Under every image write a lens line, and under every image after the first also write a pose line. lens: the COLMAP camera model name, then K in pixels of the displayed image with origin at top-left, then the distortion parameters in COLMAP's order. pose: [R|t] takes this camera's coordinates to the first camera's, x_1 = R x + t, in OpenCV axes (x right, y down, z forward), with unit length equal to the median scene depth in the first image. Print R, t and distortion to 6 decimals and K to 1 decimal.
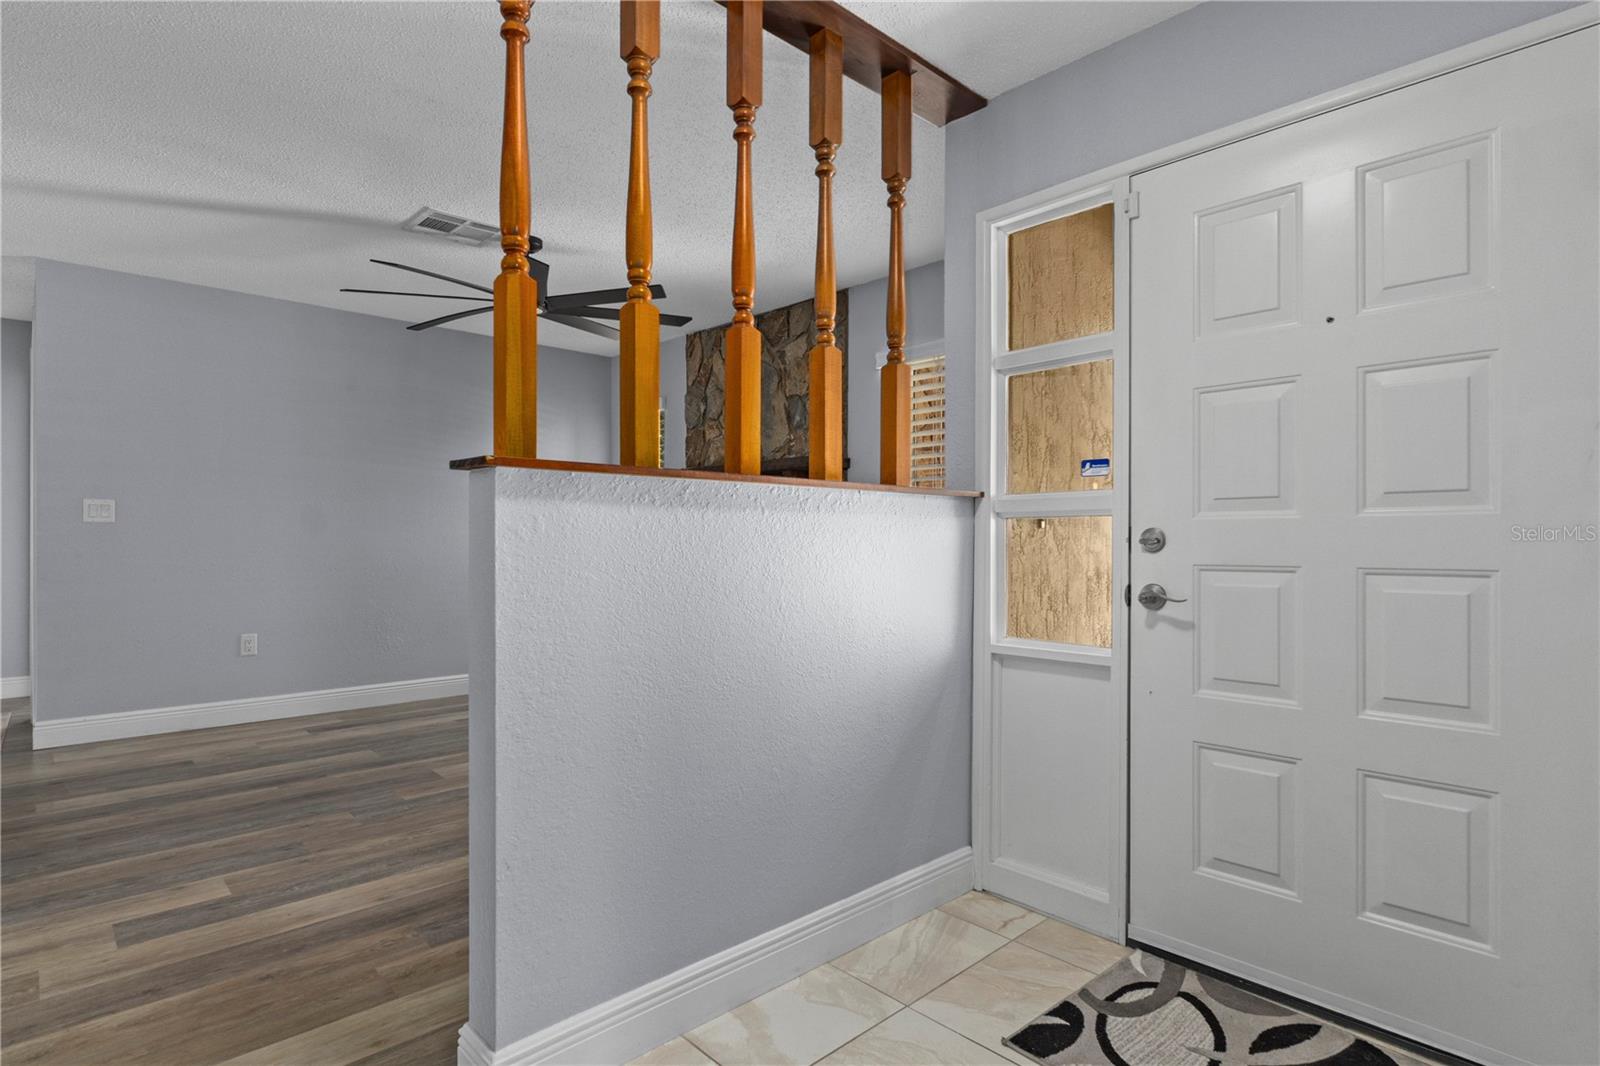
lens RADIAL K [[812.1, 0, 795.9], [0, 812.1, 541.3], [0, 0, 1]] dist [-0.001754, -0.000163]
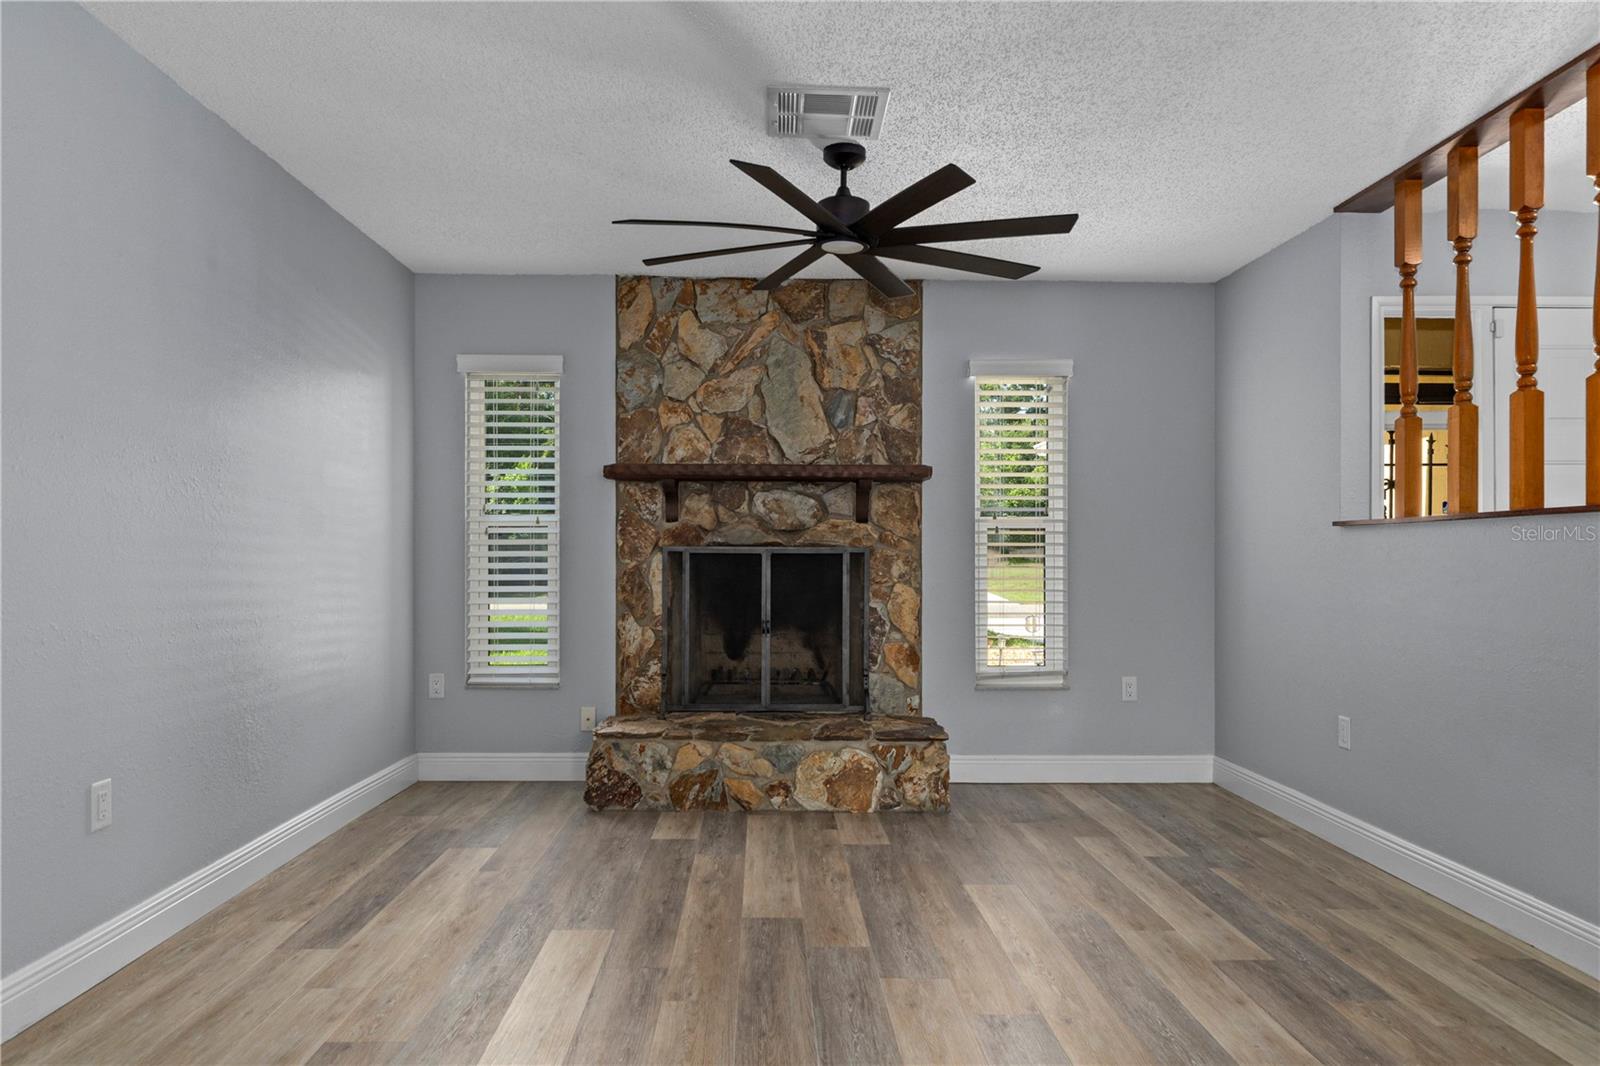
lens RADIAL K [[1023.8, 0, 790.1], [0, 1023.8, 559.9], [0, 0, 1]] dist [-0.002748, 0.000453]
pose [[0.672343, -0.006890, 0.740208, -0.931472], [0.004386, 0.999976, 0.005325, -0.010700], [-0.740227, -0.000334, 0.672357, 0.374290]]
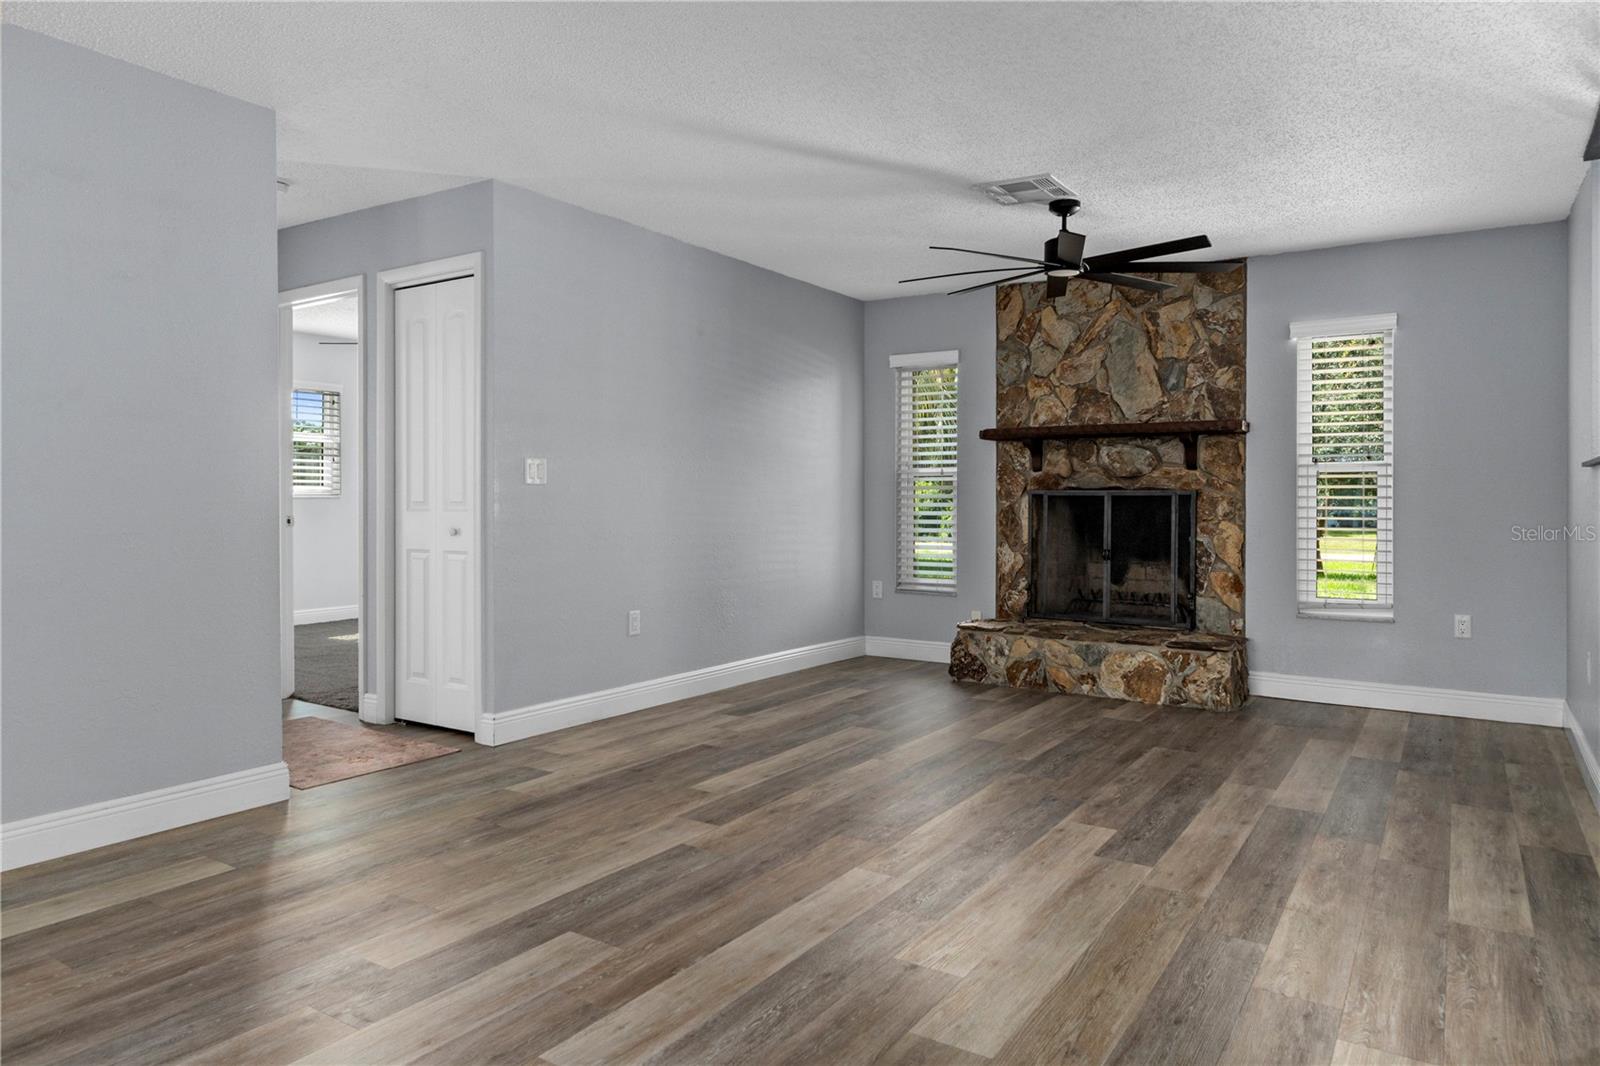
lens RADIAL K [[1017.1, 0, 796.4], [0, 1017.1, 508.8], [0, 0, 1]] dist [-0.006482, 0.000635]
pose [[0.973955, -0.004212, 0.226701, -0.839163], [0.003105, 0.999981, 0.005237, -0.002049], [-0.226719, -0.004397, 0.973950, -0.133103]]
